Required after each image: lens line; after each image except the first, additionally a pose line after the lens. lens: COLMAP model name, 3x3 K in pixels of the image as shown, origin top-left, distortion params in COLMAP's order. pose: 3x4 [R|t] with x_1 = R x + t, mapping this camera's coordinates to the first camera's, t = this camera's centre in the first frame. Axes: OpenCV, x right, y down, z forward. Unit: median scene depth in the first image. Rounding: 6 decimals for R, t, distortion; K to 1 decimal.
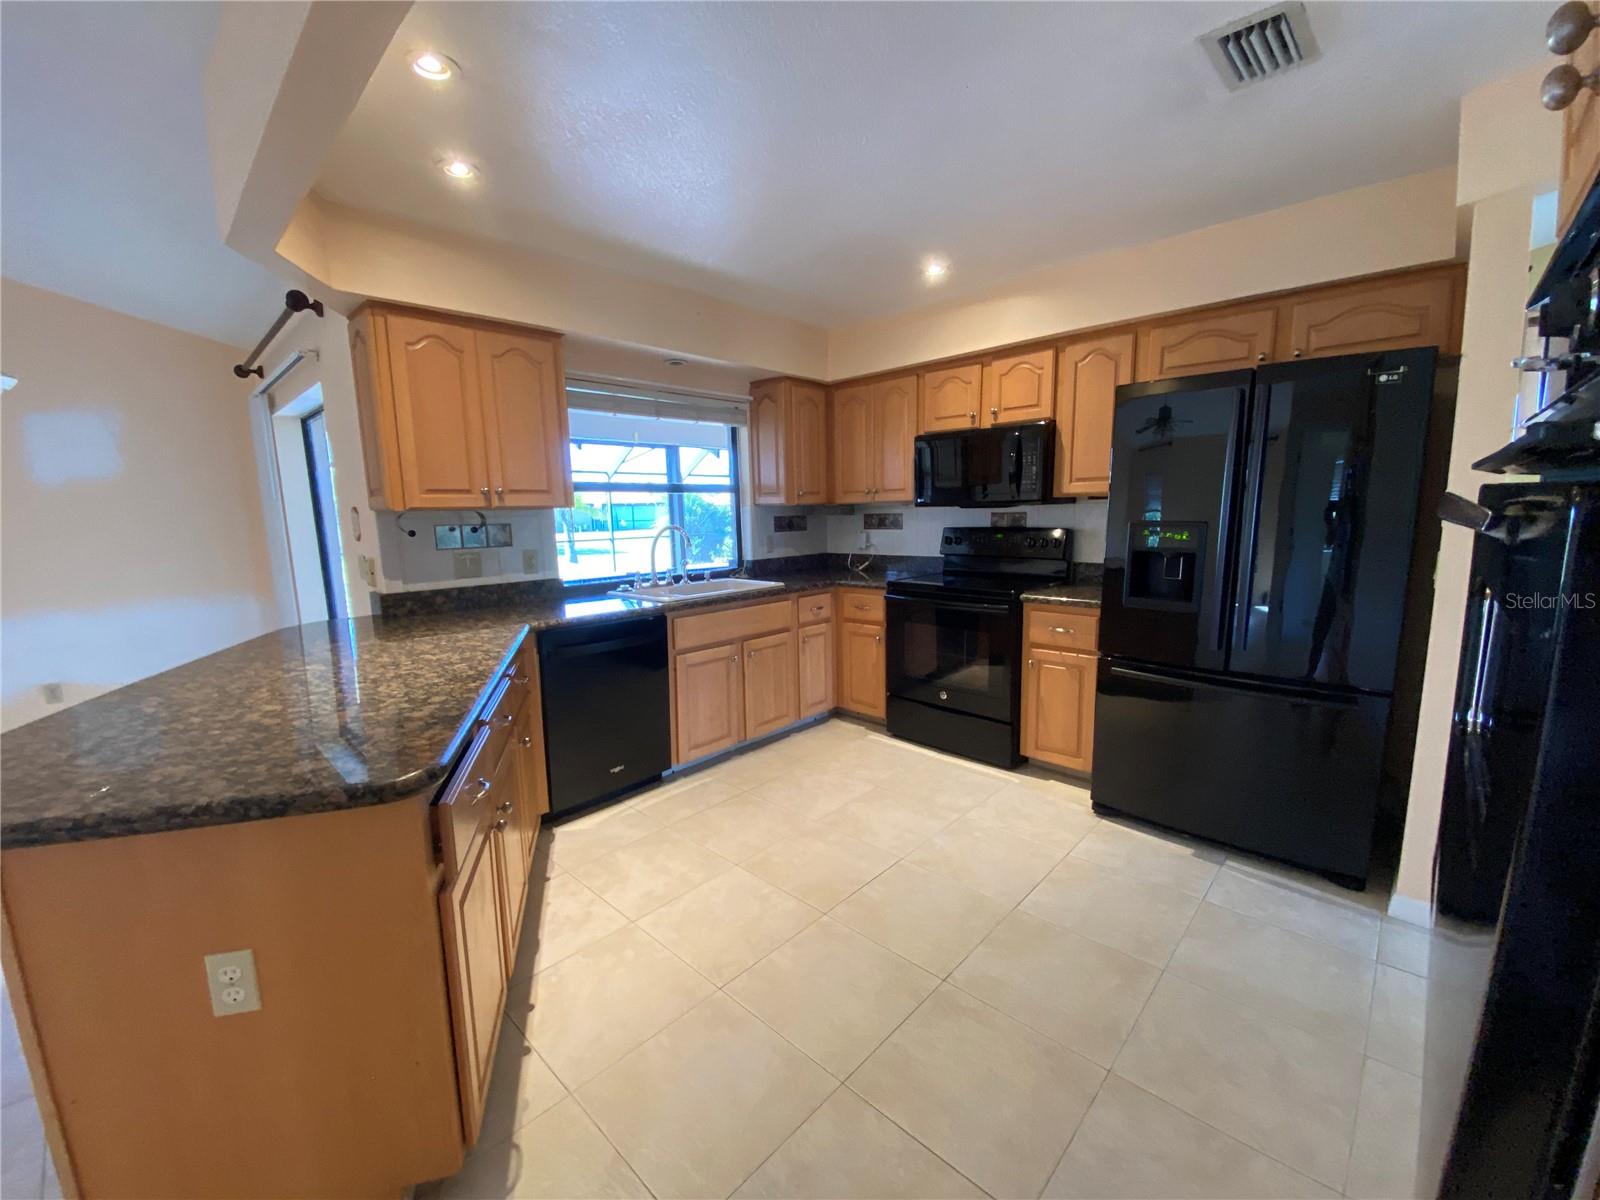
lens RADIAL K [[647.7, 0, 805.1], [0, 647.7, 604.5], [0, 0, 1]] dist [0.015062, -0.018132]
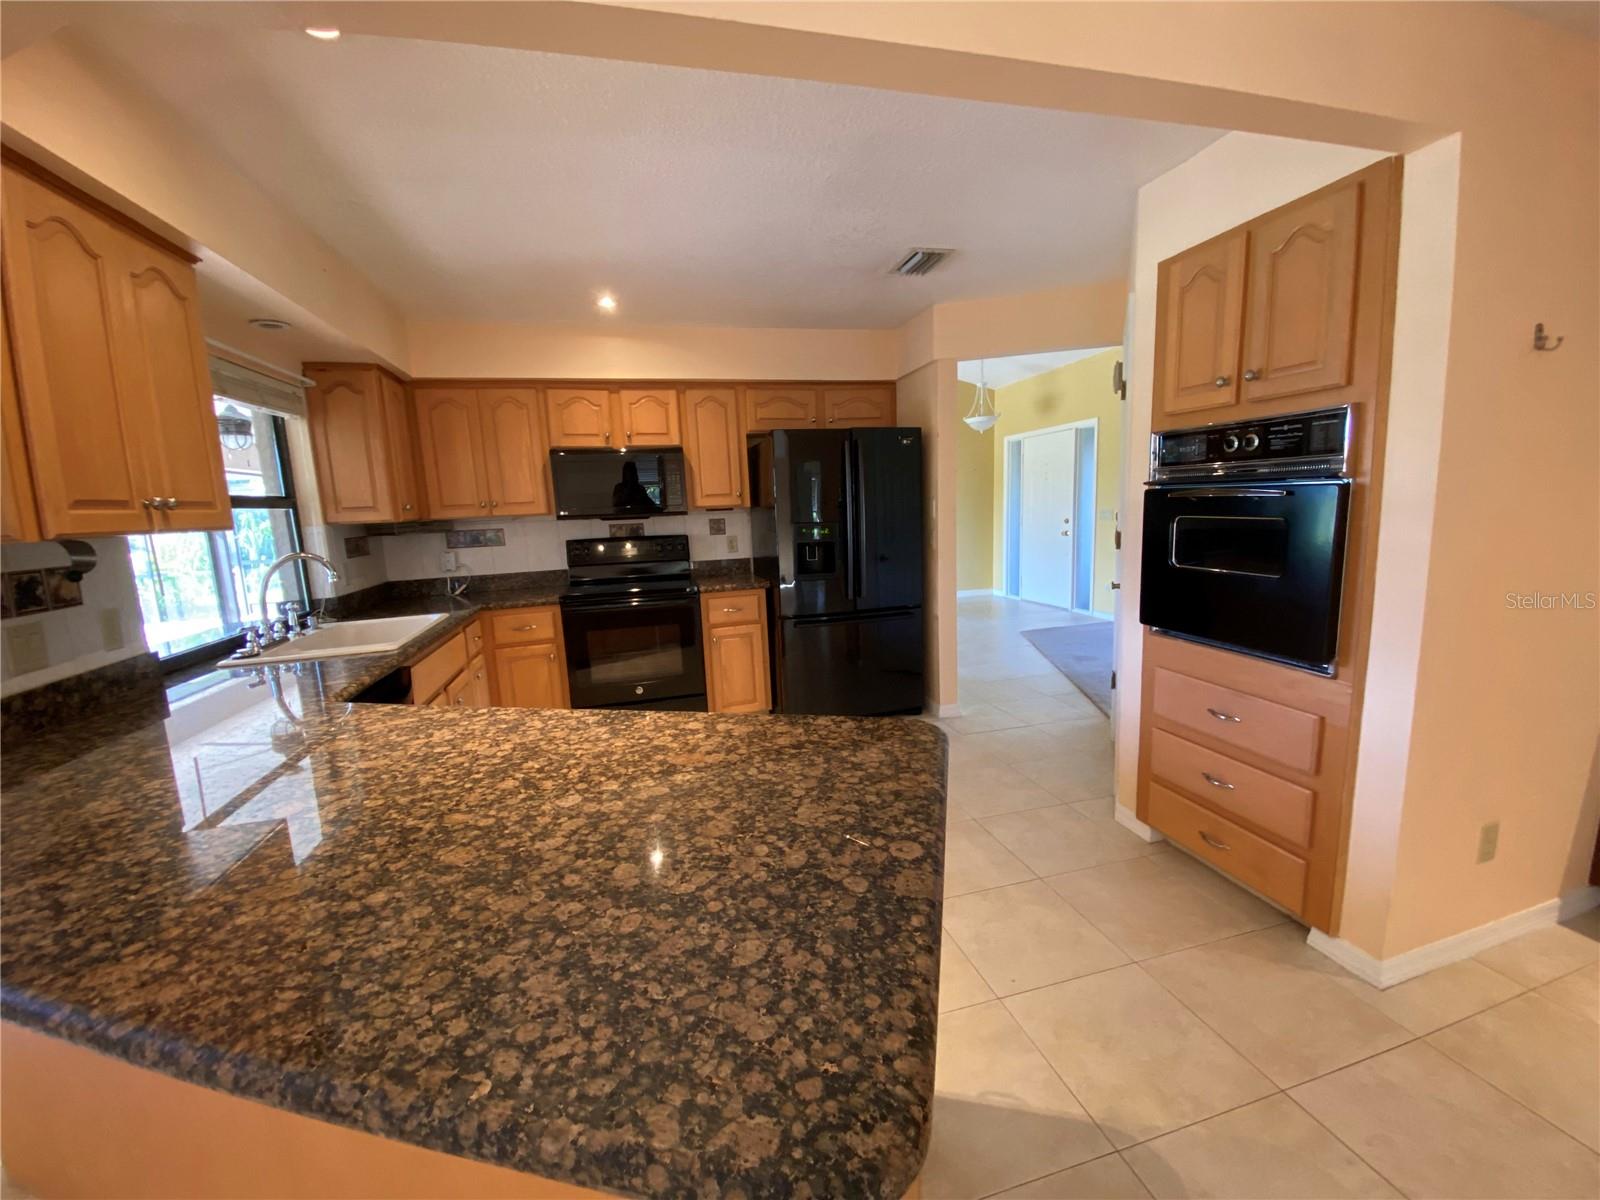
lens RADIAL K [[647.7, 0, 800.3], [0, 647.7, 605.7], [0, 0, 1]] dist [0.015062, -0.018132]
pose [[0.509152, -0.132741, 0.850379, -0.572561], [0.158484, 0.985600, 0.058959, -0.021435], [-0.845959, 0.104752, 0.522857, 0.185314]]
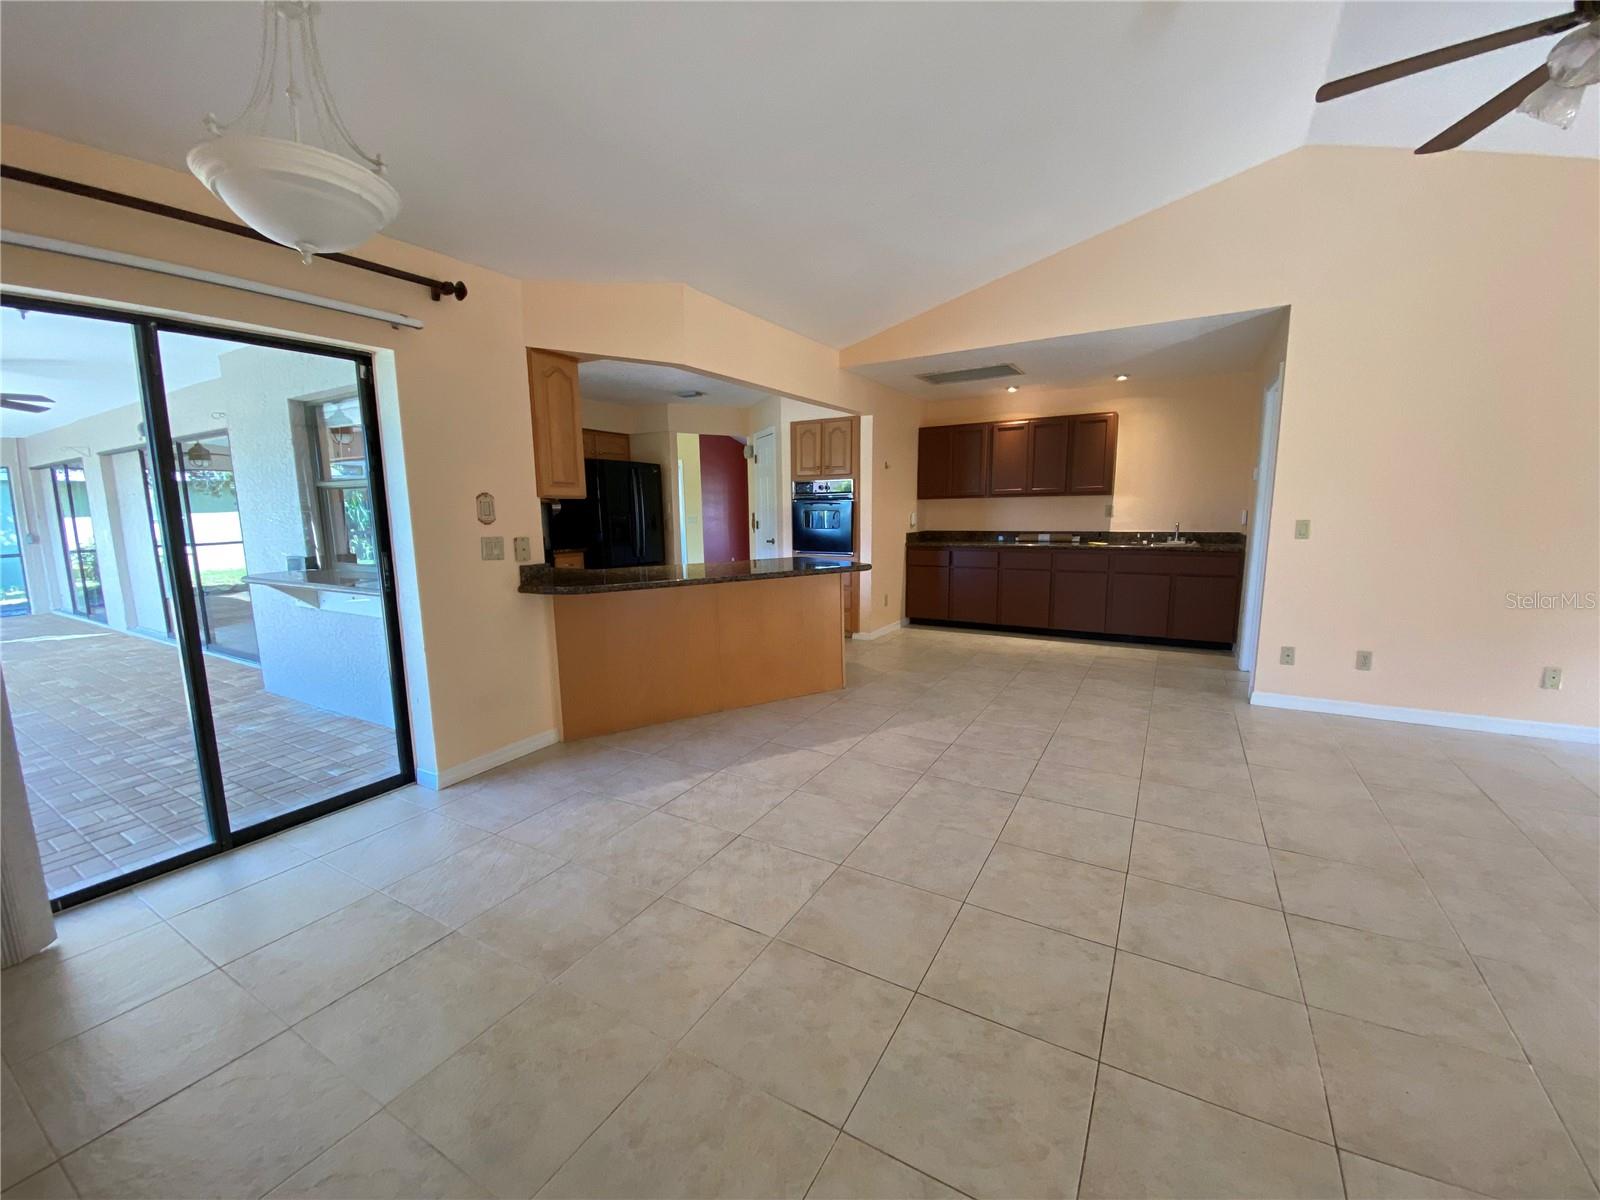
lens RADIAL K [[647.7, 0, 784.6], [0, 647.7, 606.6], [0, 0, 1]] dist [0.015062, -0.018132]
pose [[-0.210450, -0.130646, 0.968836, -2.480827], [0.164408, 0.972185, 0.166811, -0.095146], [-0.963681, 0.194390, -0.183117, 0.994813]]
